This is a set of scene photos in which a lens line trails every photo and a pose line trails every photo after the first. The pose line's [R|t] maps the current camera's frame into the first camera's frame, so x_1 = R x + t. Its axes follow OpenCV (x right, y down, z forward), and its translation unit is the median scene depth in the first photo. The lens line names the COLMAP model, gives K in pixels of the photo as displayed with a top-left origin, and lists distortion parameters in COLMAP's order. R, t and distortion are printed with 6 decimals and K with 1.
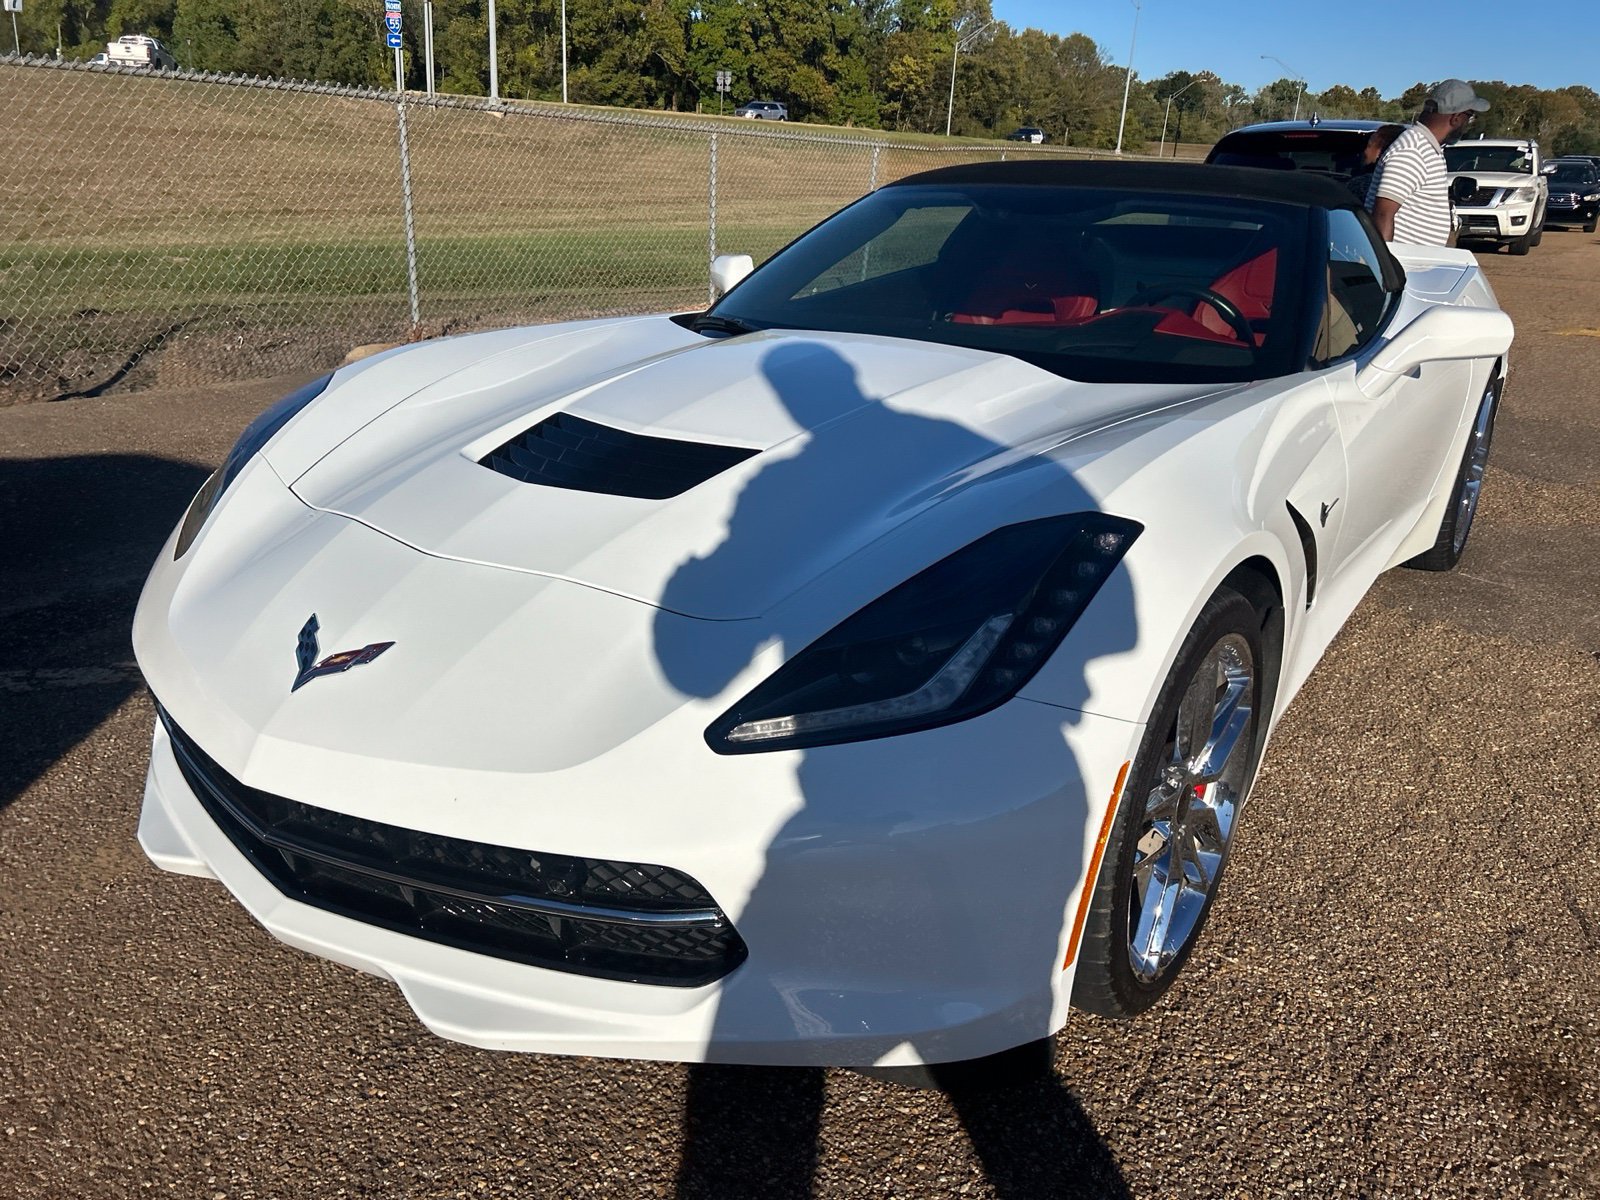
lens RADIAL K [[1208.3, 0, 807.8], [0, 1208.3, 576.2], [0, 0, 1]] dist [0.053194, -0.059597]
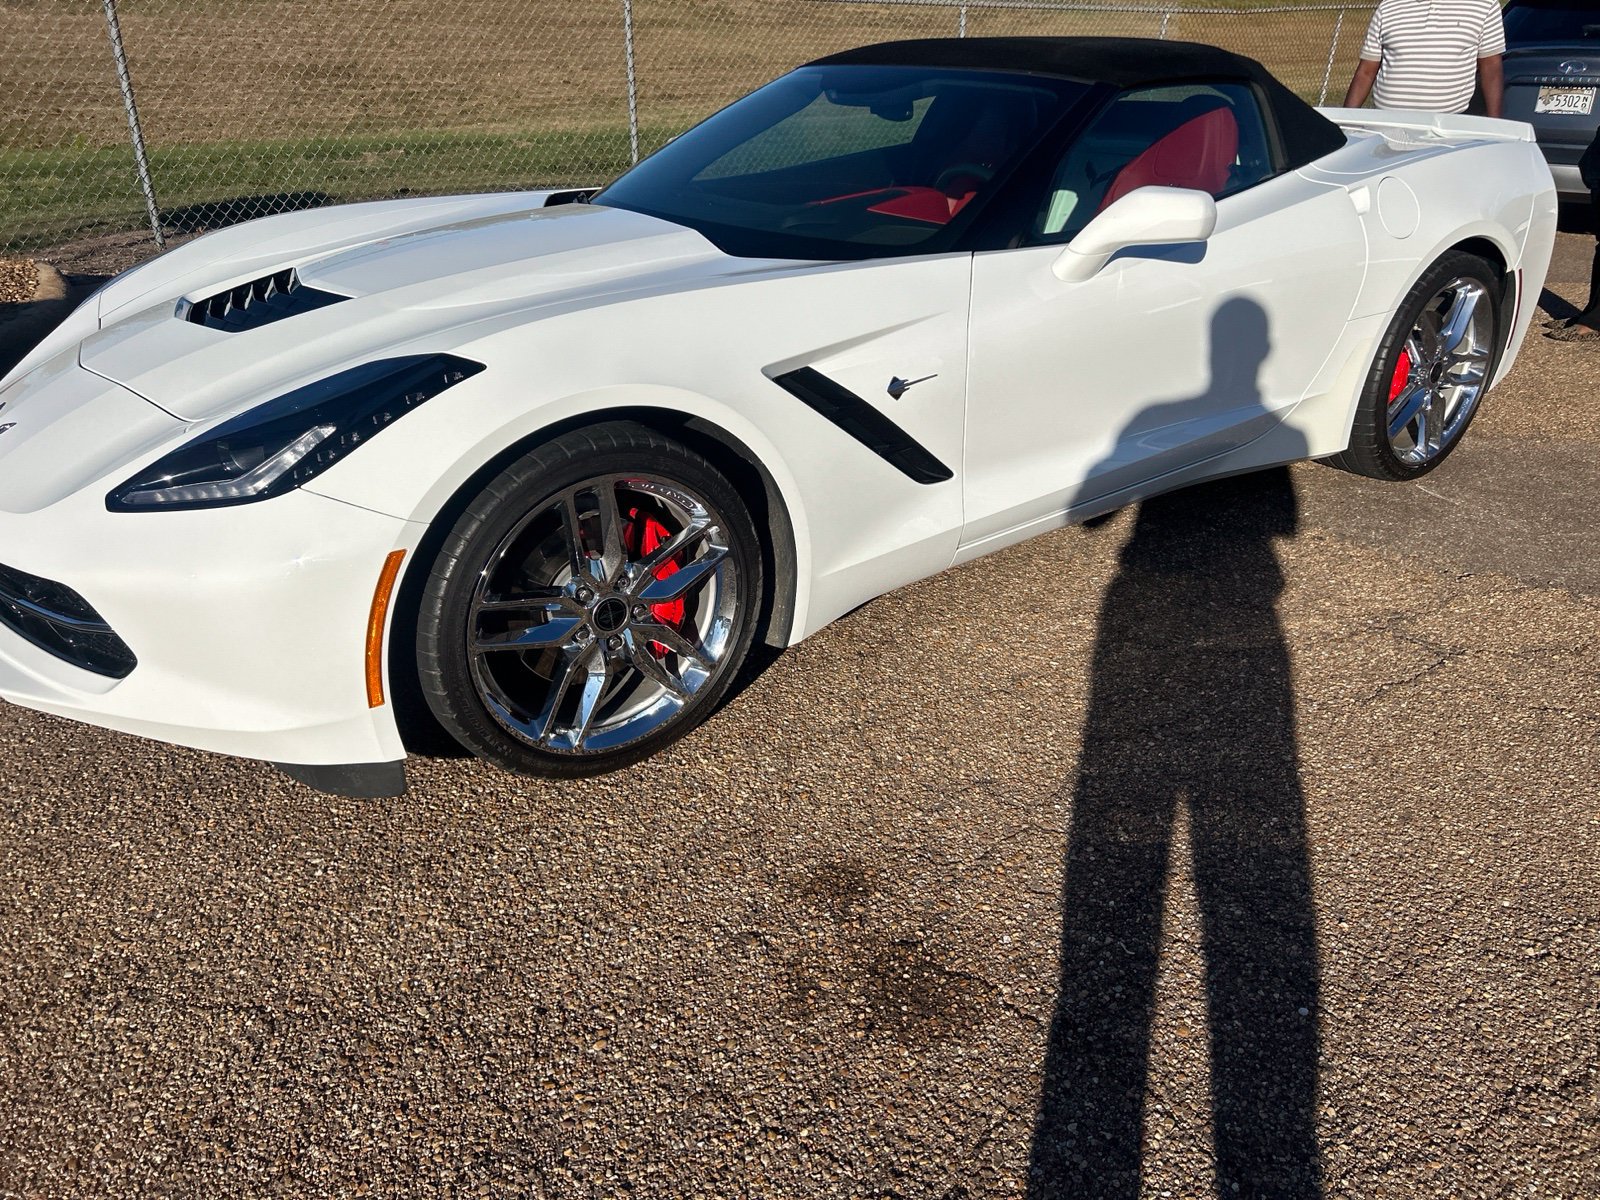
lens RADIAL K [[1216.4, 0, 804.1], [0, 1216.4, 579.8], [0, 0, 1]] dist [0.050312, -0.053725]
pose [[0.945653, 0.103273, -0.308344, 0.815278], [-0.075134, 0.991962, 0.101811, 0.018078], [0.316380, -0.073111, 0.945811, -0.057657]]
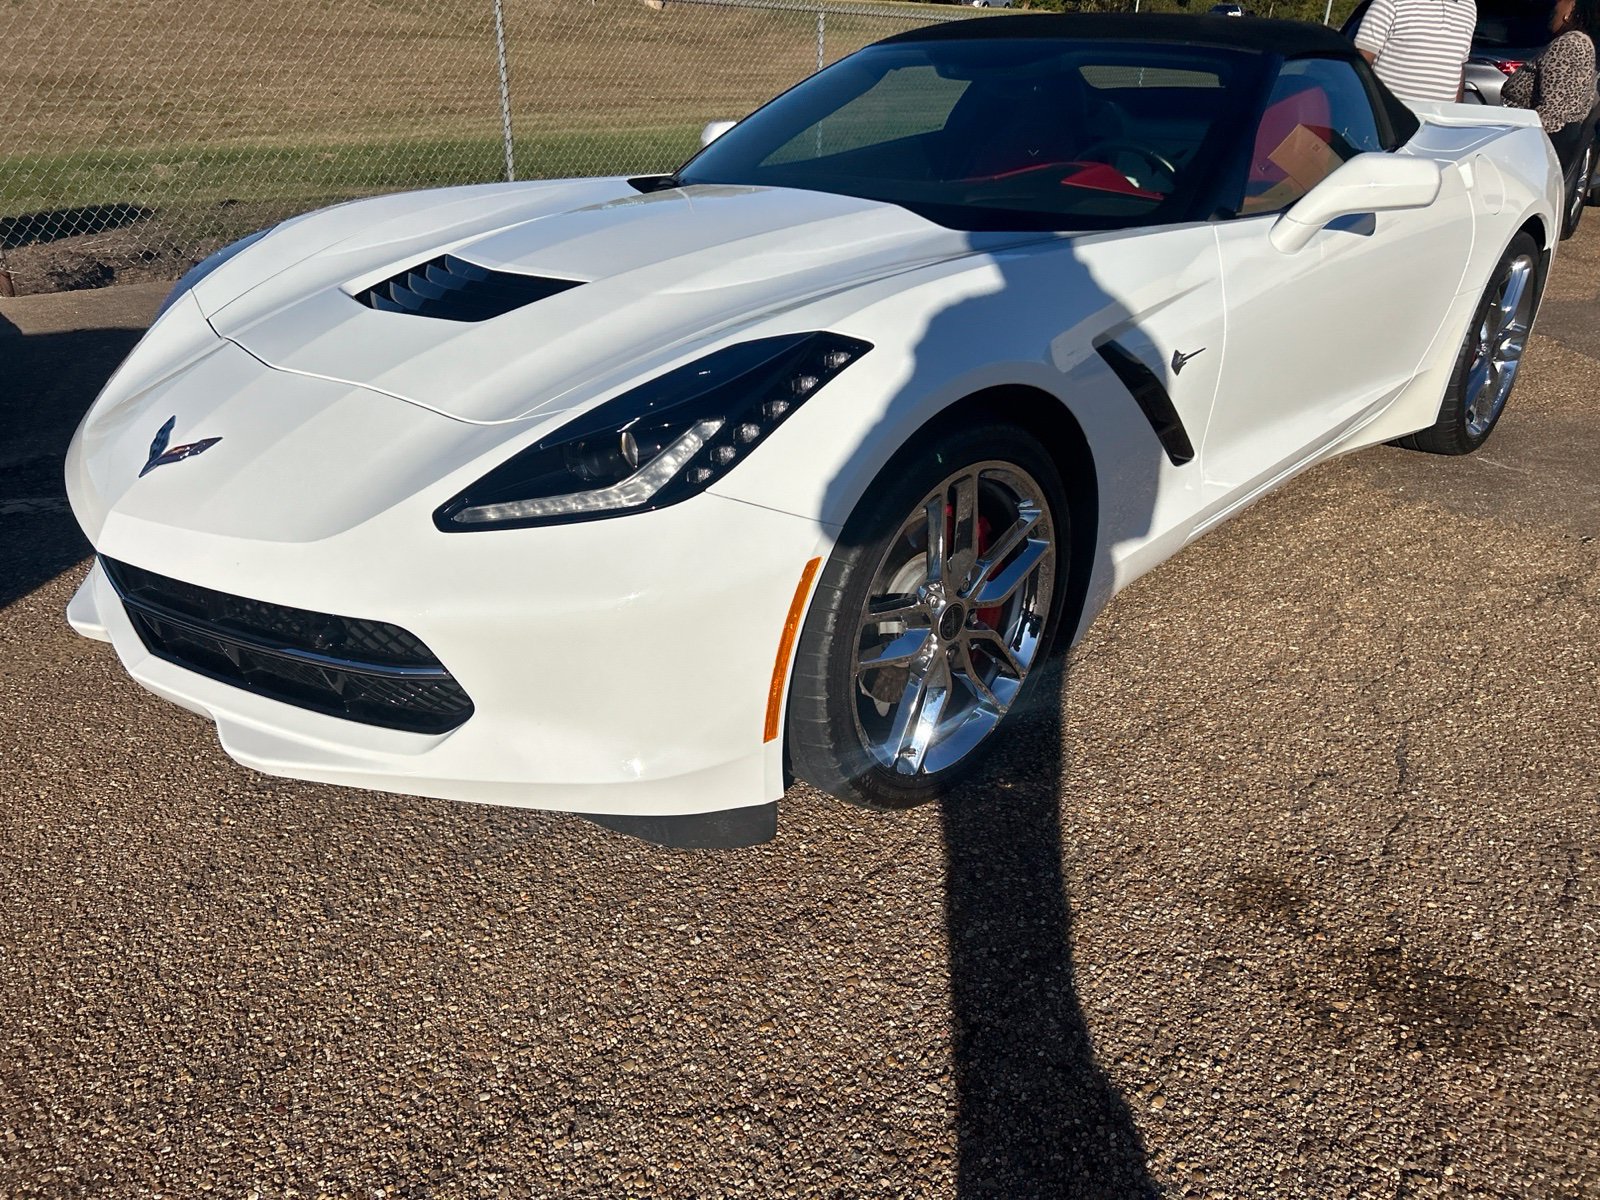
lens RADIAL K [[1210.1, 0, 781.7], [0, 1210.1, 598.1], [0, 0, 1]] dist [0.053255, -0.057120]
pose [[0.987932, 0.043161, -0.148754, 0.304376], [-0.029380, 0.995174, 0.093625, 0.068722], [0.152077, -0.088125, 0.984432, -0.063201]]
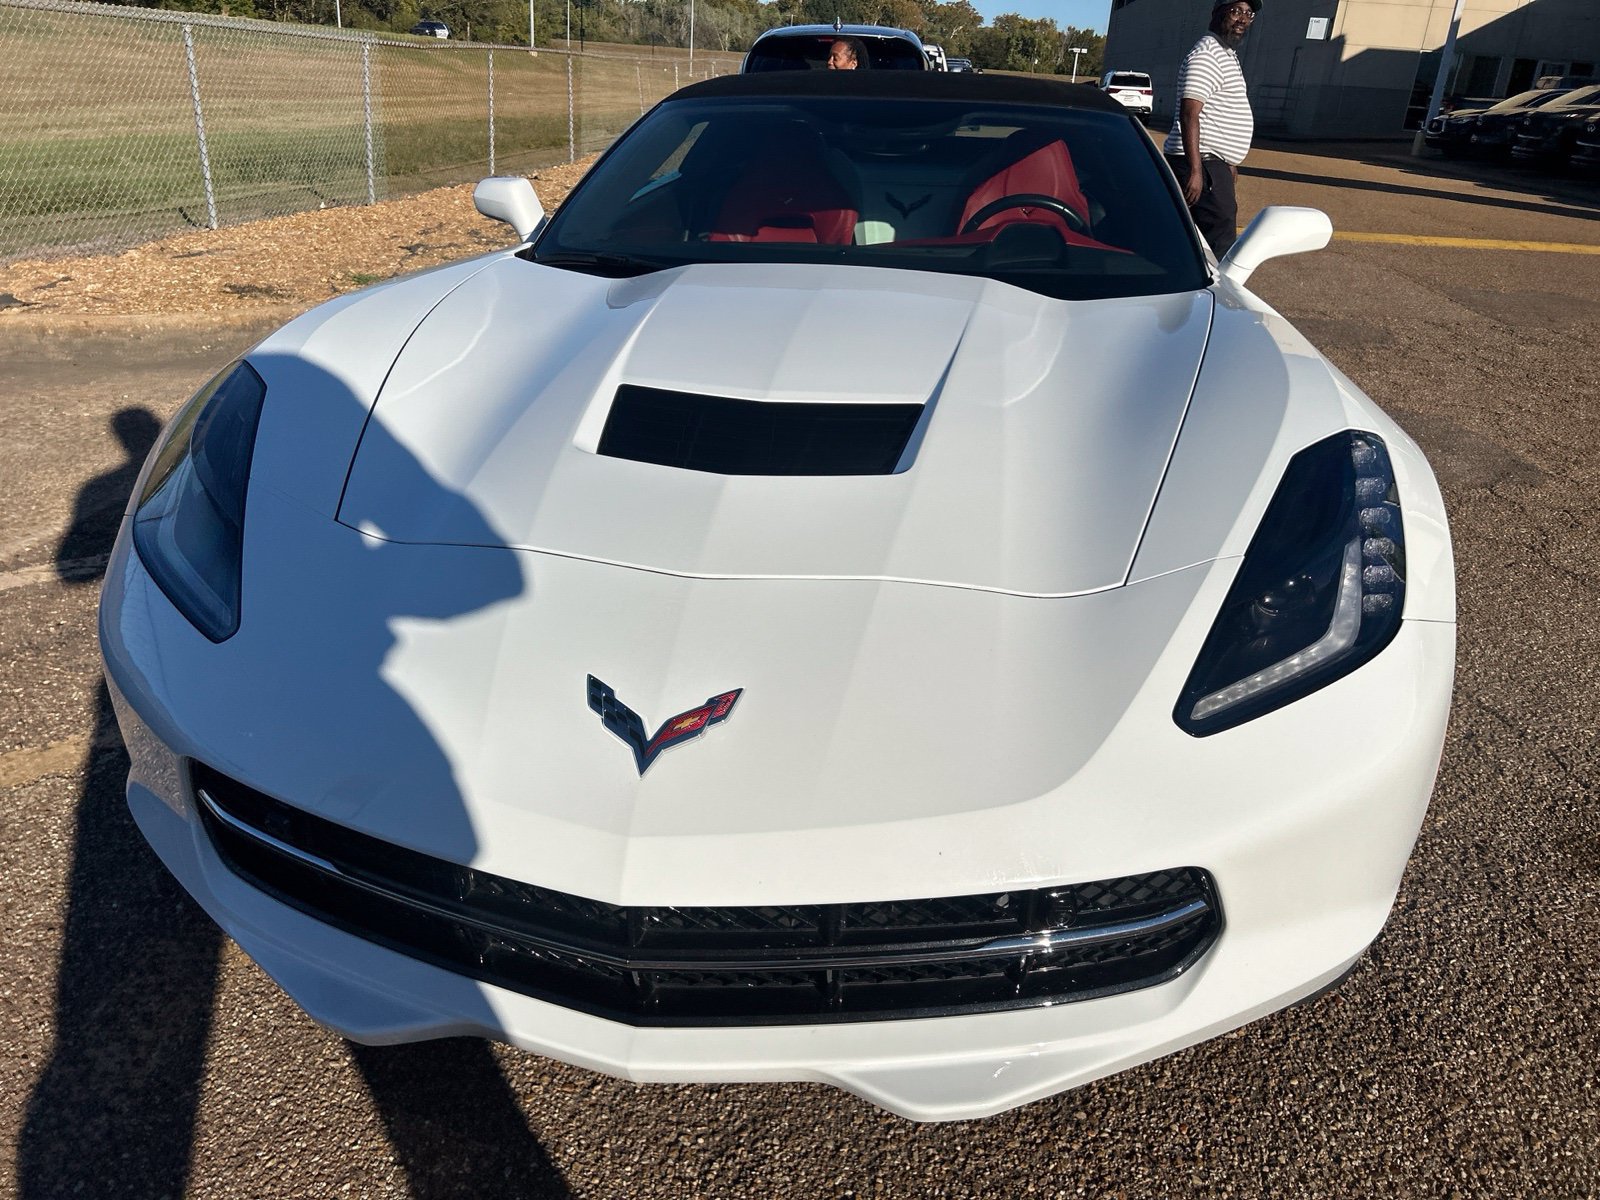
lens RADIAL K [[1203.7, 0, 807.7], [0, 1203.7, 596.0], [0, 0, 1]] dist [0.054061, -0.058374]
pose [[0.899059, -0.171974, 0.402639, -0.512798], [0.136132, 0.983847, 0.116245, -0.080245], [-0.416126, -0.049699, 0.907948, 0.209649]]
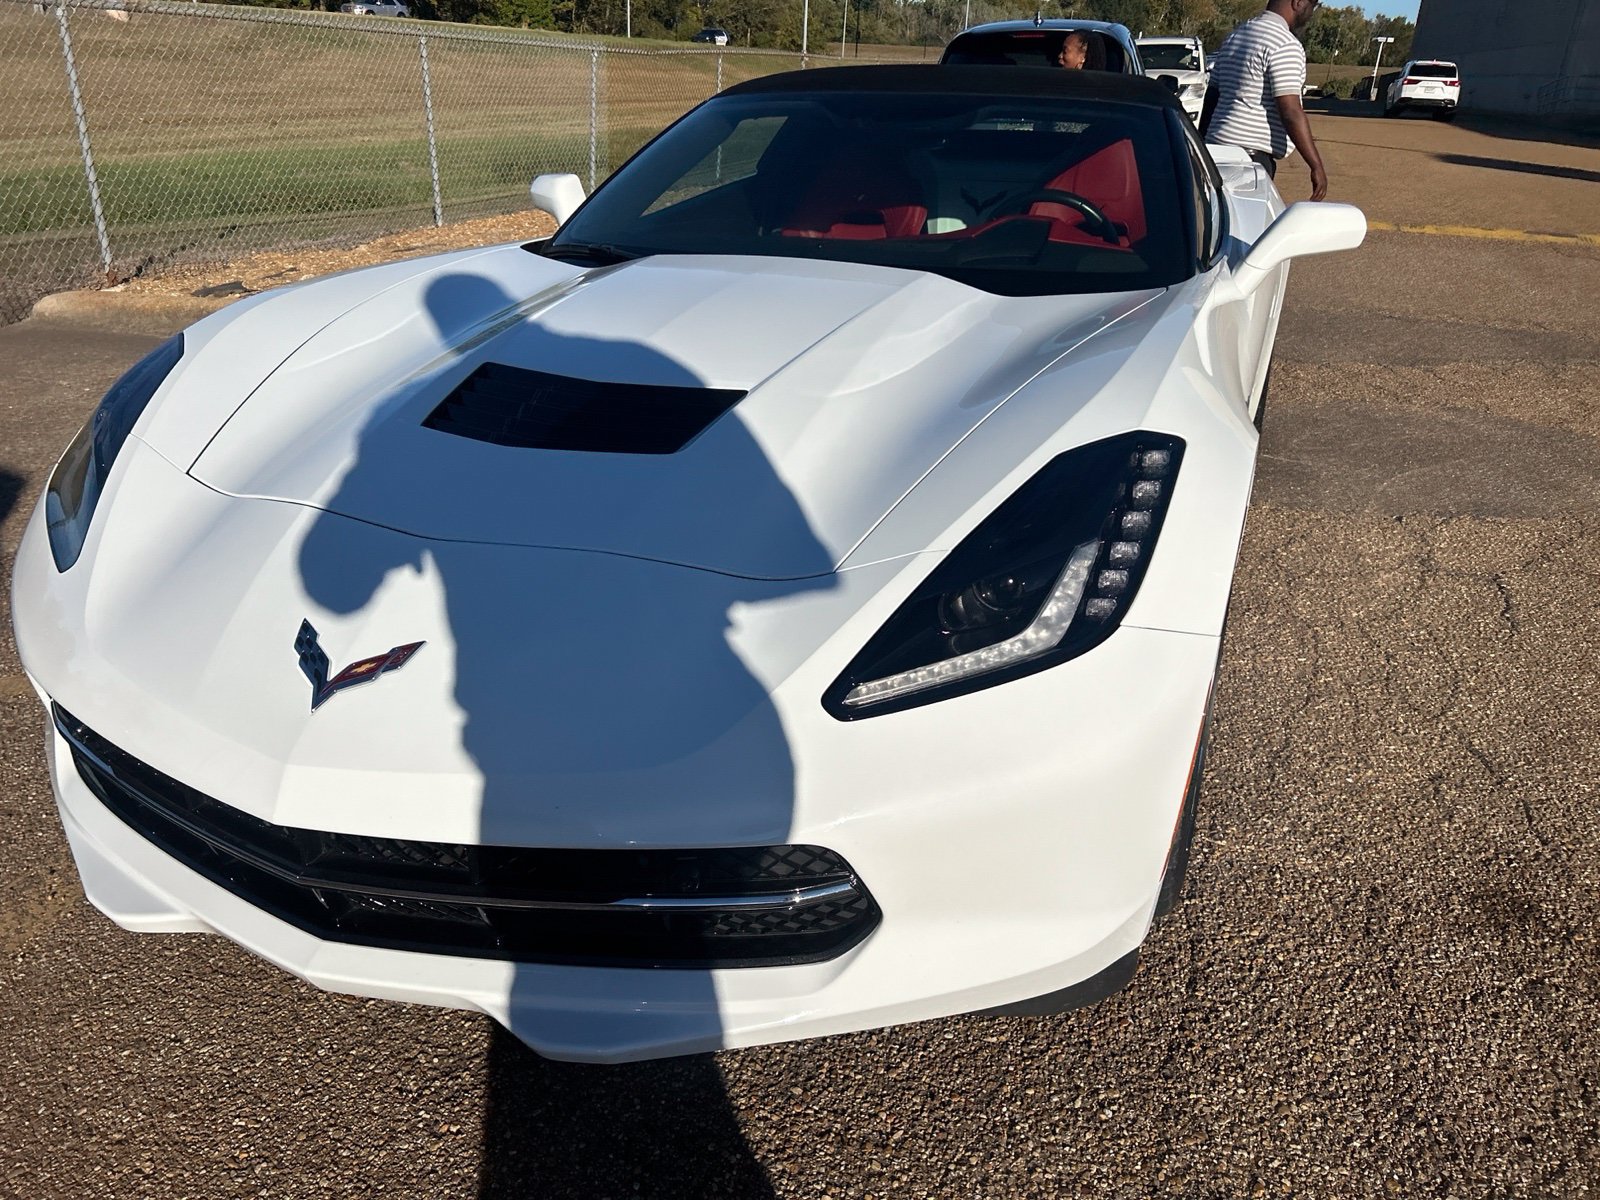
lens RADIAL K [[1215.4, 0, 807.0], [0, 1215.4, 597.4], [0, 0, 1]] dist [0.032045, -0.028072]
pose [[0.970418, -0.108820, 0.215518, -0.215725], [0.090760, 0.991613, 0.092016, -0.027982], [-0.223724, -0.069734, 0.972155, 0.066627]]
